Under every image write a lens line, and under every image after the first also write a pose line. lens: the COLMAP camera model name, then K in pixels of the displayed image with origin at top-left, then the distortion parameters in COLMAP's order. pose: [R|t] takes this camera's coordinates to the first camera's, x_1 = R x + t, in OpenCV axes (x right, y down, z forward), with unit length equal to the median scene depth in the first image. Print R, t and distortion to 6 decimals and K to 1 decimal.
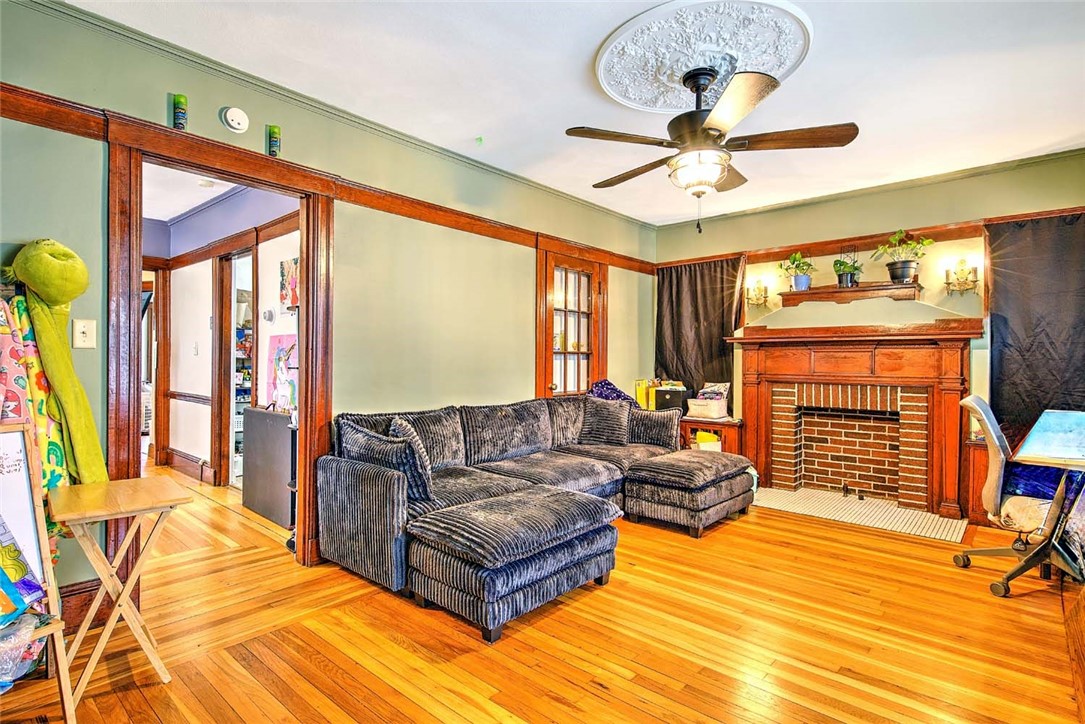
lens RADIAL K [[549.5, 0, 540.1], [0, 549.5, 362.8], [0, 0, 1]] dist [0.004503, -0.002884]
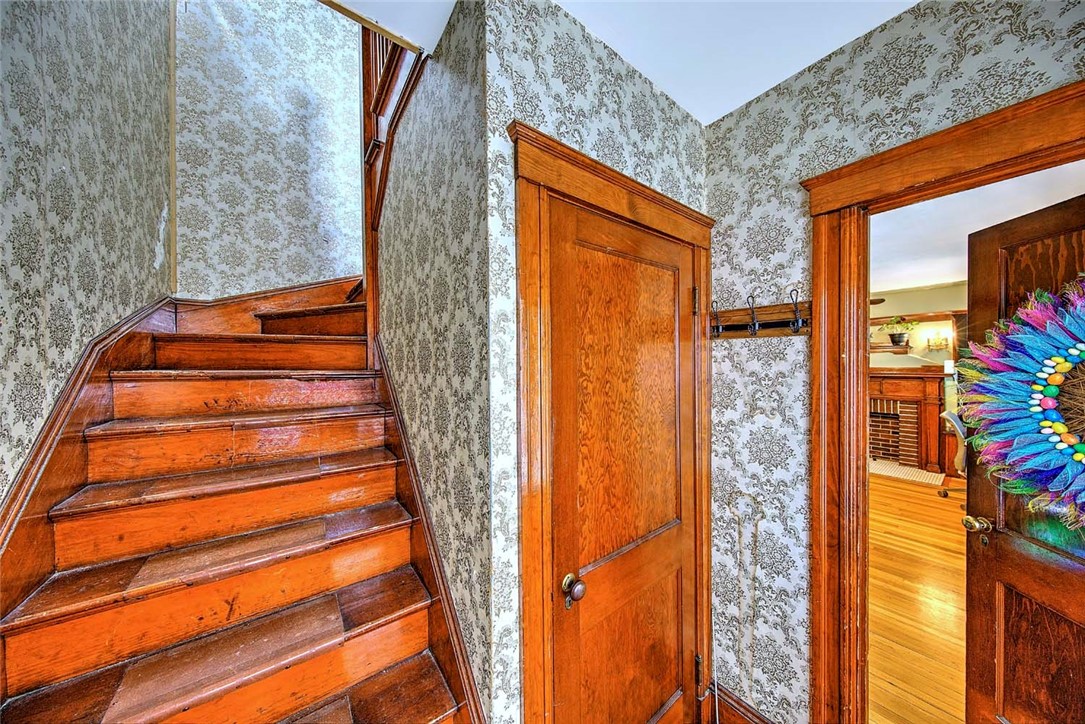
lens RADIAL K [[338.0, 0, 544.7], [0, 338.0, 364.7], [0, 0, 1]] dist [0.000375, 0.000051]
pose [[0.979150, -0.021887, -0.201957, -0.276767], [0.021976, 0.999757, -0.001800, -0.099545], [0.201948, -0.002675, 0.979393, -0.350873]]
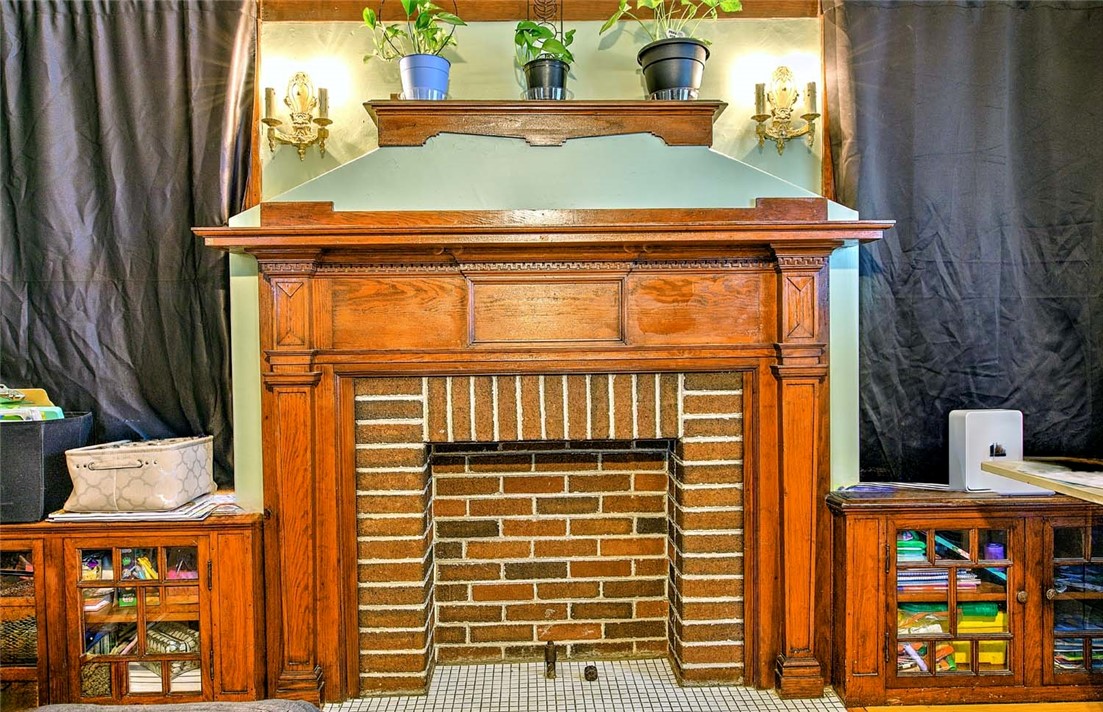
lens RADIAL K [[750.3, 0, 555.1], [0, 750.3, 362.7], [0, 0, 1]] dist [-0.003980, -0.002270]
pose [[0.725423, -0.029032, 0.687691, 0.224763], [0.021662, 0.999578, 0.019348, 0.023355], [-0.687962, 0.000861, 0.725746, 0.658925]]
